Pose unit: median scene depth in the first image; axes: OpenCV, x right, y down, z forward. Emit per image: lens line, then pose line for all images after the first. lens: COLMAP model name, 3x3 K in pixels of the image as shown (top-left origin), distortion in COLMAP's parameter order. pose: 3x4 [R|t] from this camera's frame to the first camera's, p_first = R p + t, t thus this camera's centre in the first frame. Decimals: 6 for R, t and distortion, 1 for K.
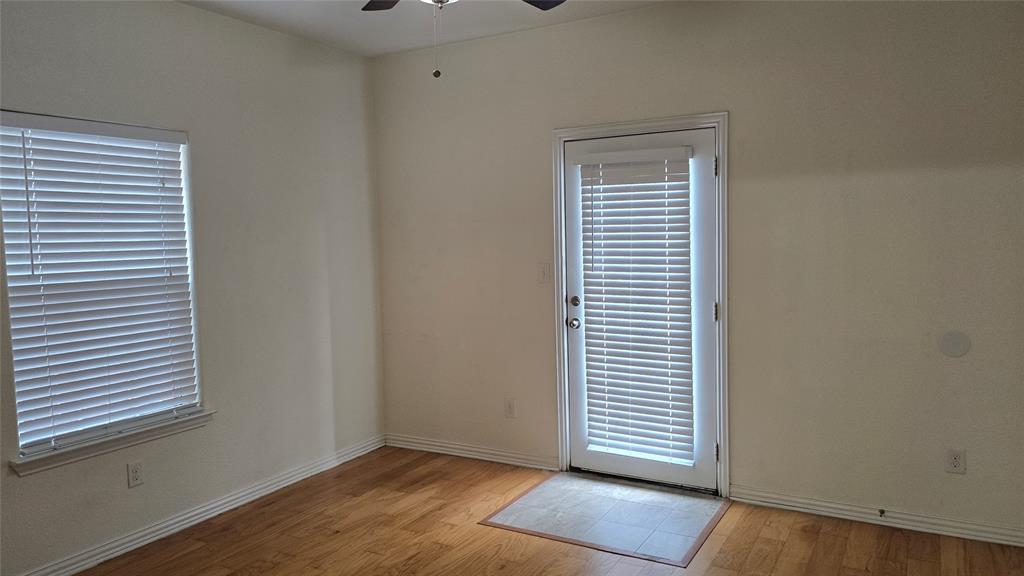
lens RADIAL K [[727.5, 0, 515.0], [0, 727.5, 278.5], [0, 0, 1]] dist [0.065842, -0.096533]
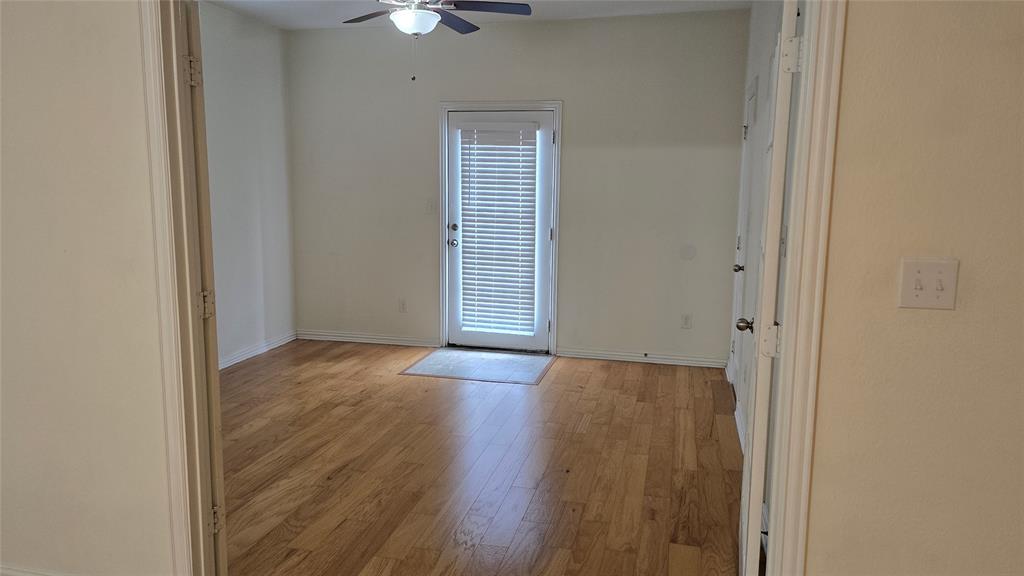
lens RADIAL K [[710.9, 0, 512.0], [0, 710.9, 288.0], [0, 0, 1]] dist [0.100214, -0.091237]
pose [[0.960938, -0.005552, 0.276707, -0.208951], [-0.018931, 0.996138, 0.085730, 0.030380], [-0.276115, -0.087620, 0.957122, -0.395172]]
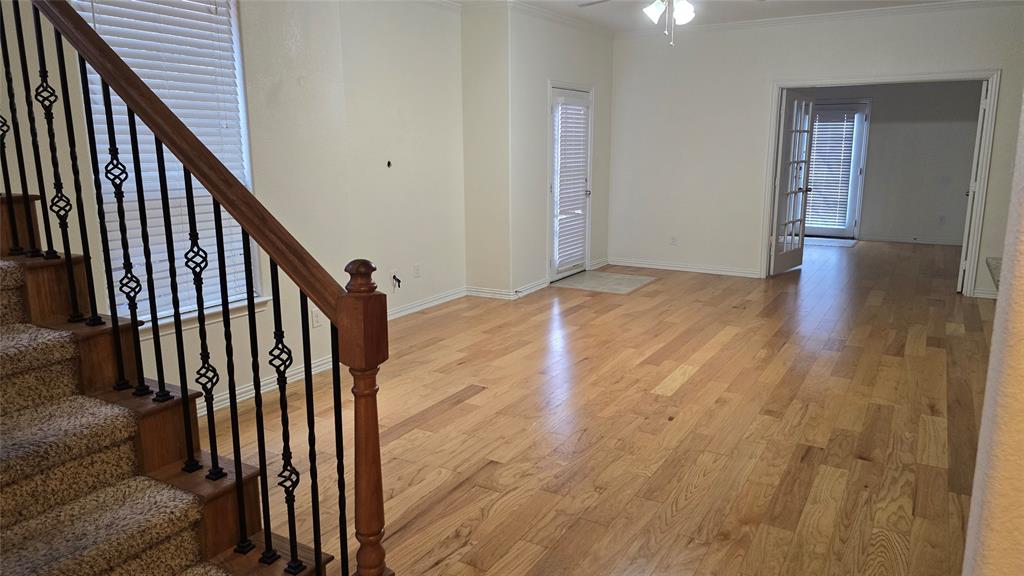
lens RADIAL K [[686.4, 0, 512.0], [0, 686.4, 288.0], [0, 0, 1]] dist [0.086659, -0.083624]
pose [[0.999235, 0.024467, -0.030513, -0.926235], [-0.019805, 0.989277, 0.144700, 0.121304], [0.033726, -0.143985, 0.989005, -1.675550]]
